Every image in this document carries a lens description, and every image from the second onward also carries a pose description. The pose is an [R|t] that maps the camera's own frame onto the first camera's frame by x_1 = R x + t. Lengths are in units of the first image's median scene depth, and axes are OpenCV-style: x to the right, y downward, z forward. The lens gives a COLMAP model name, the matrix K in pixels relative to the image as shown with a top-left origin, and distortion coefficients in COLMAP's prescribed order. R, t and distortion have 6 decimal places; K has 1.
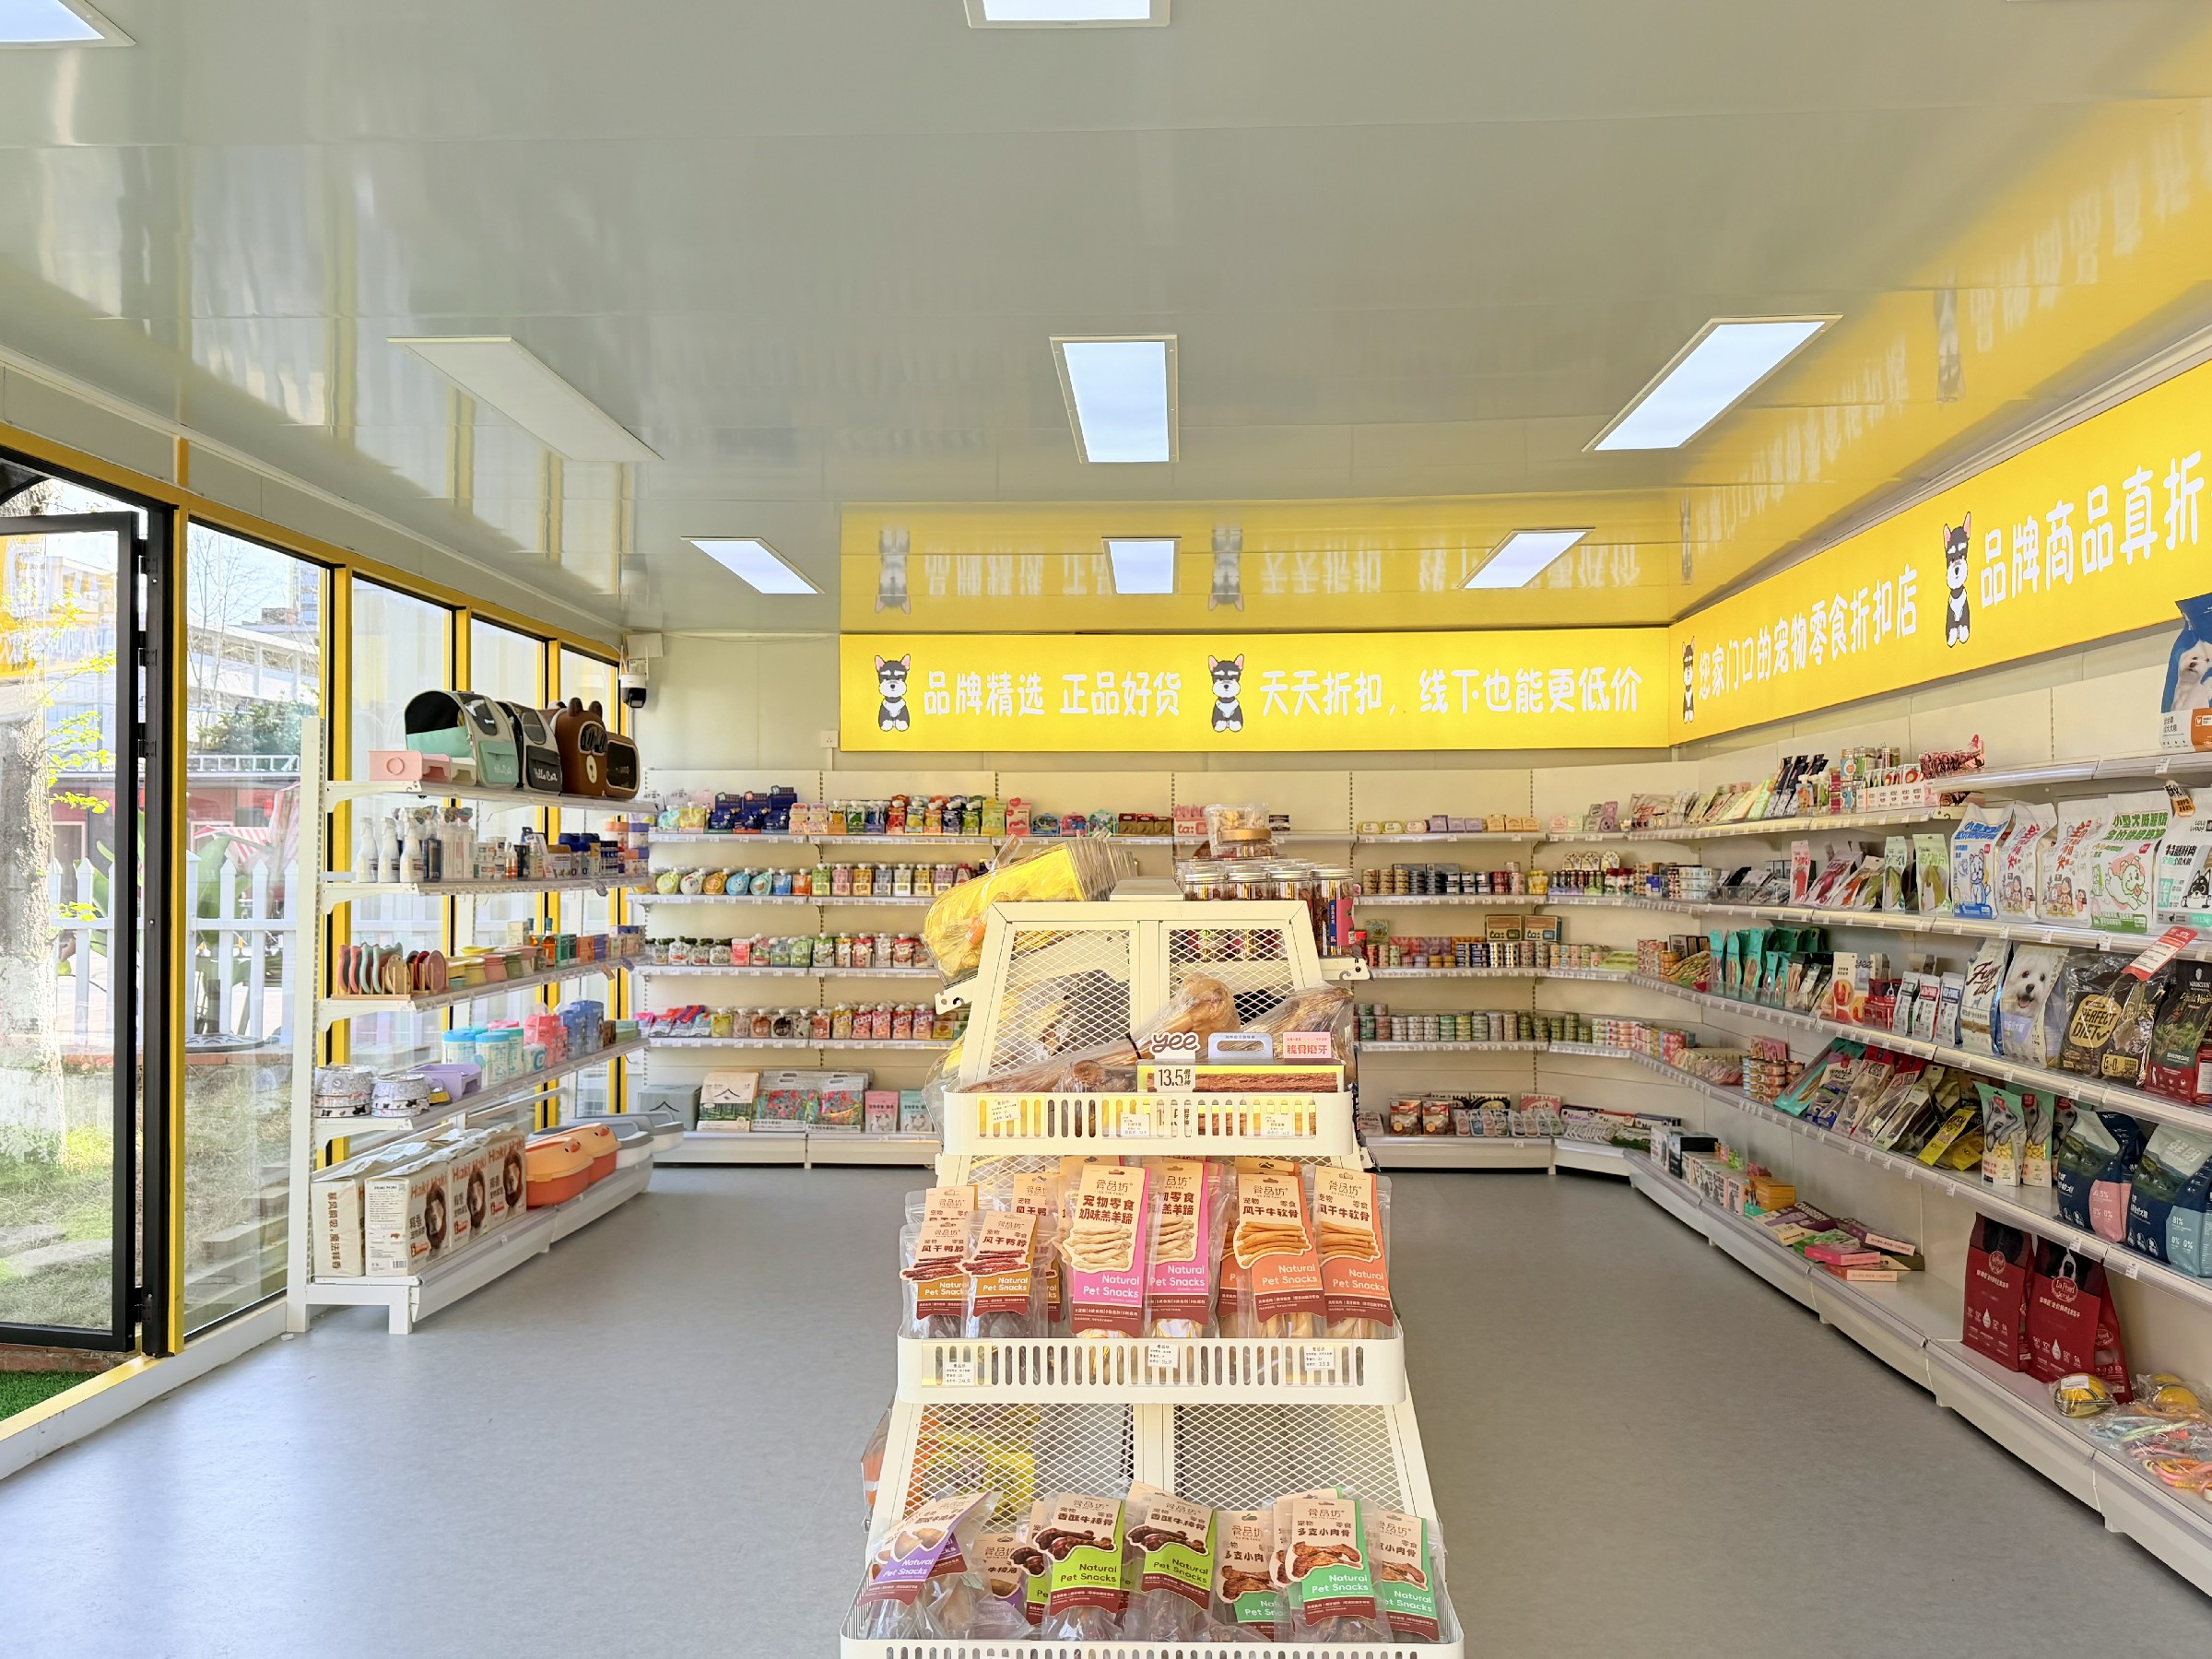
lens RADIAL K [[1714.3, 0, 1115.0], [0, 1714.3, 831.7], [0, 0, 1]] dist [-0.001762, -0.000844]
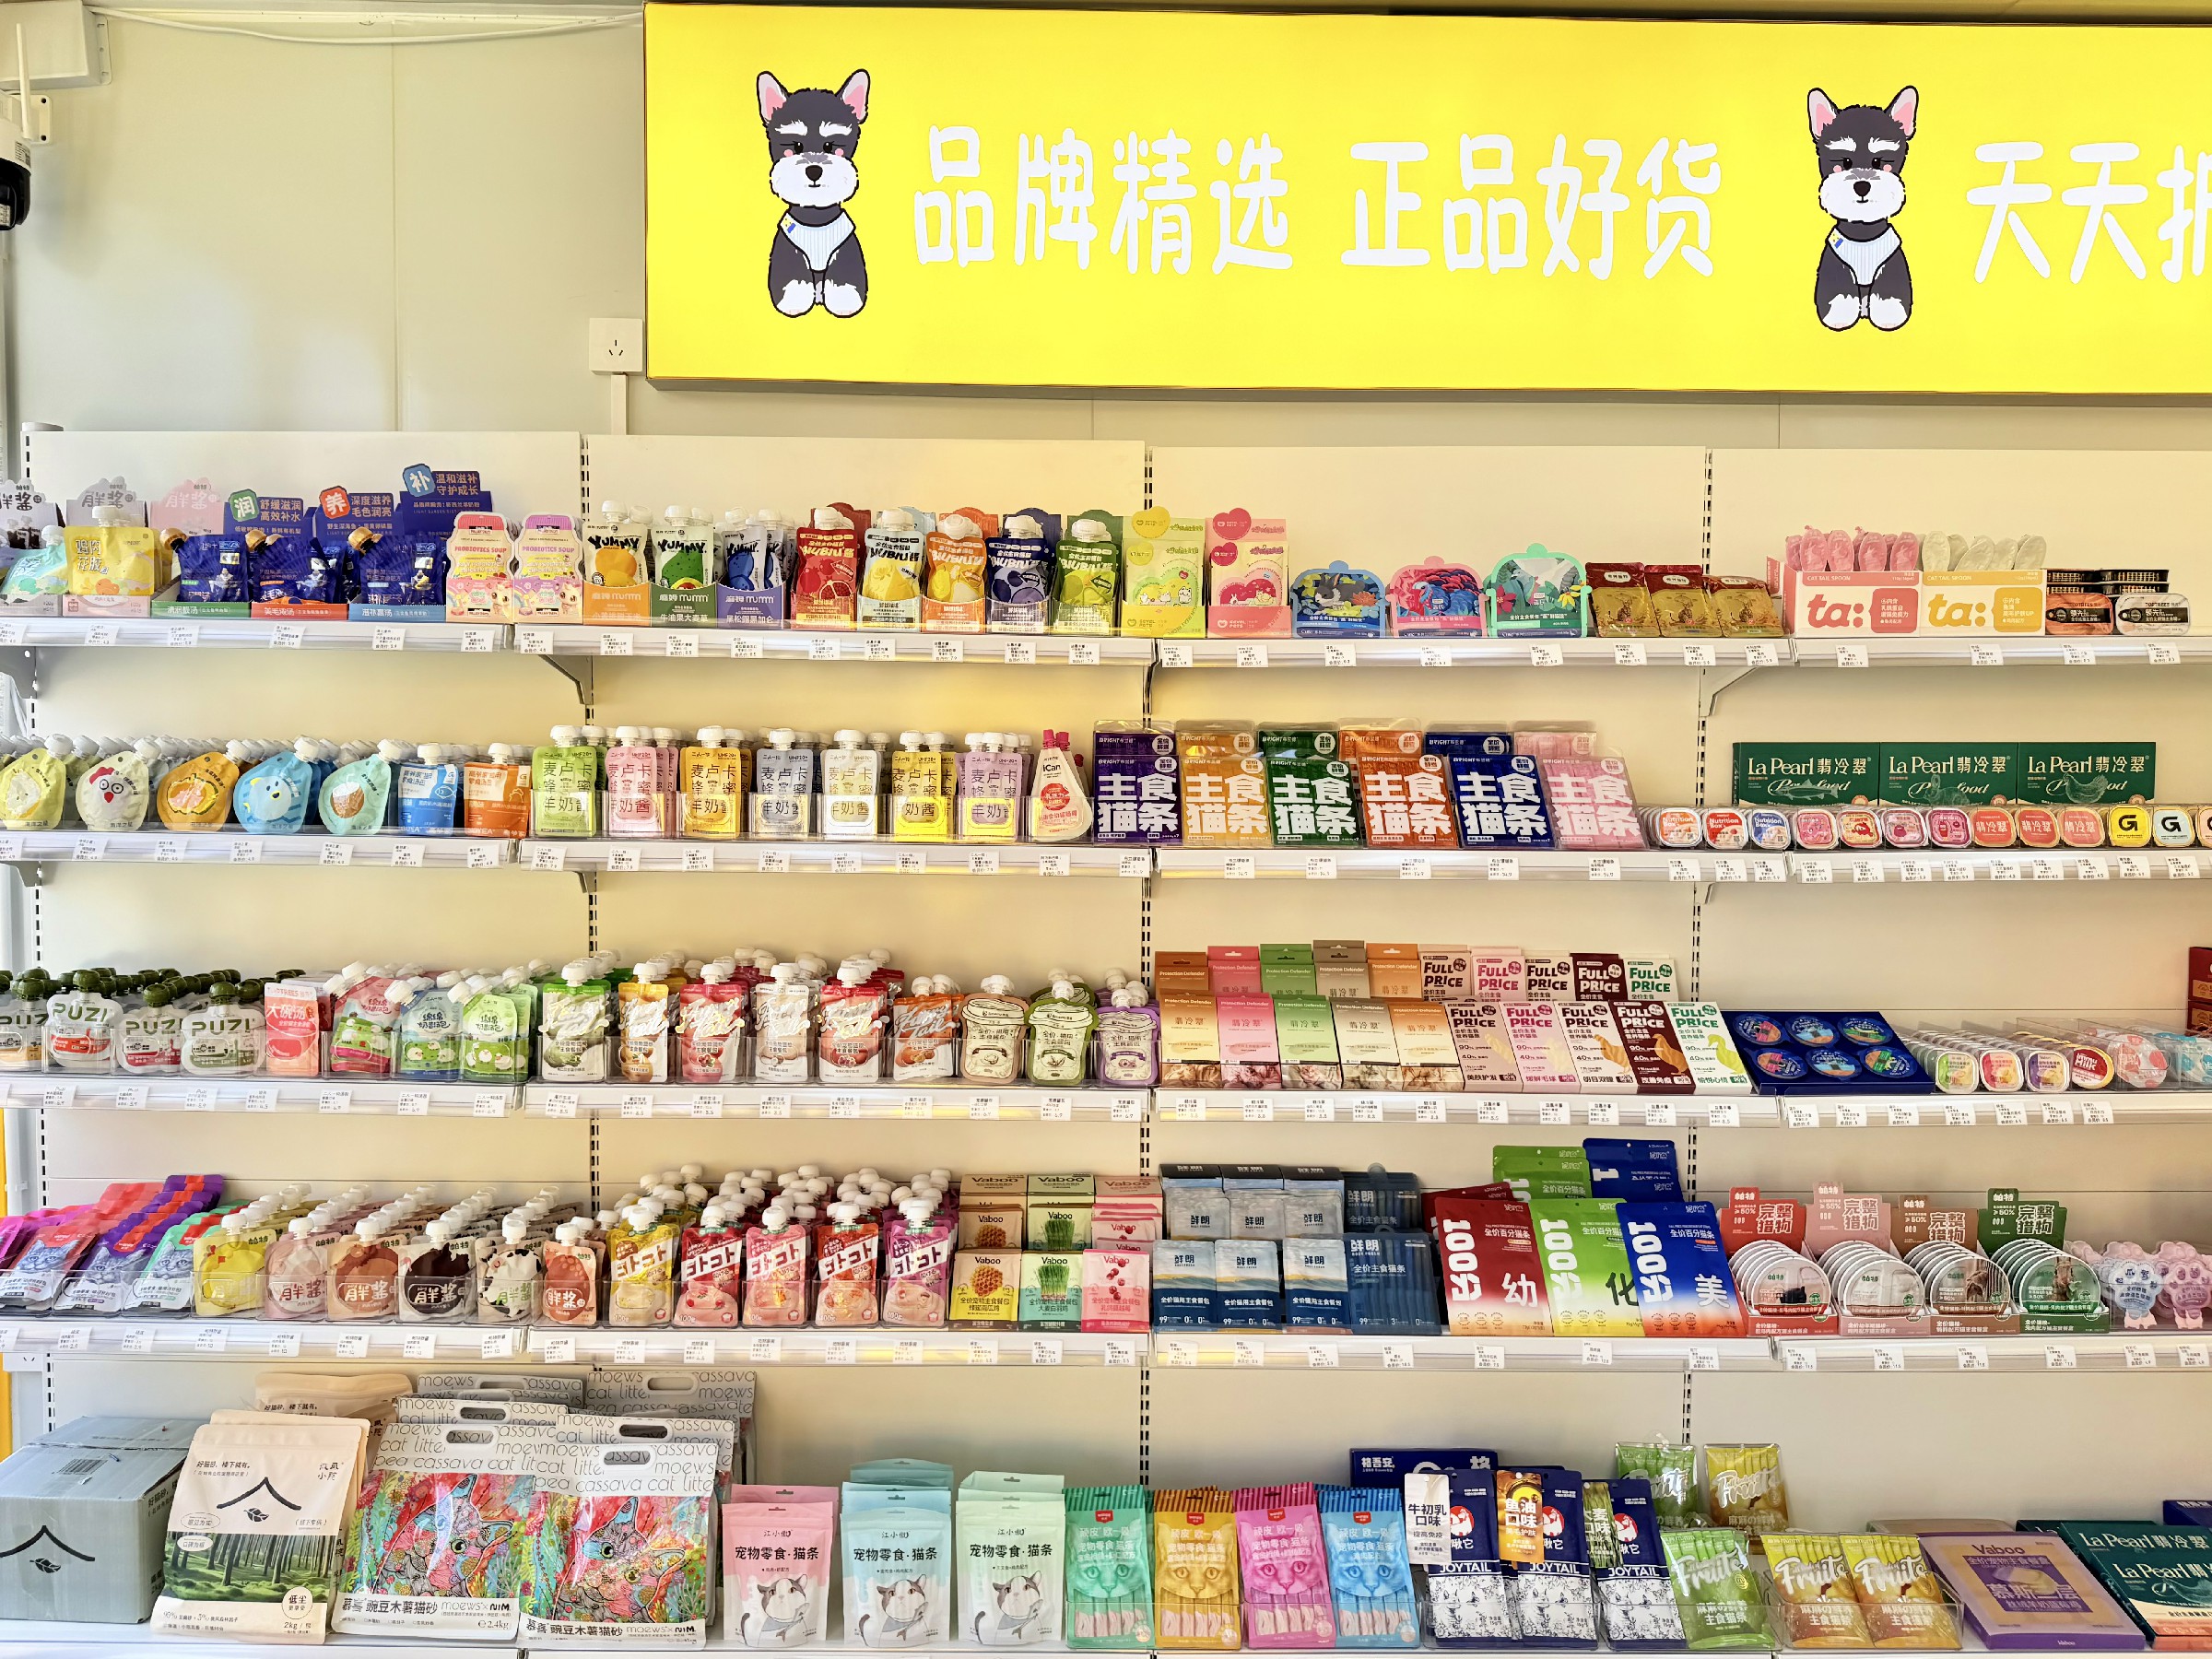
lens RADIAL K [[1586.2, 0, 1091.7], [0, 1586.2, 840.3], [0, 0, 1]] dist [-0.006122, 0.005814]
pose [[0.999033, 0.004740, 0.043721, -0.093936], [-0.006980, 0.998663, 0.051222, 0.023472], [-0.043420, -0.051478, 0.997730, 0.724548]]
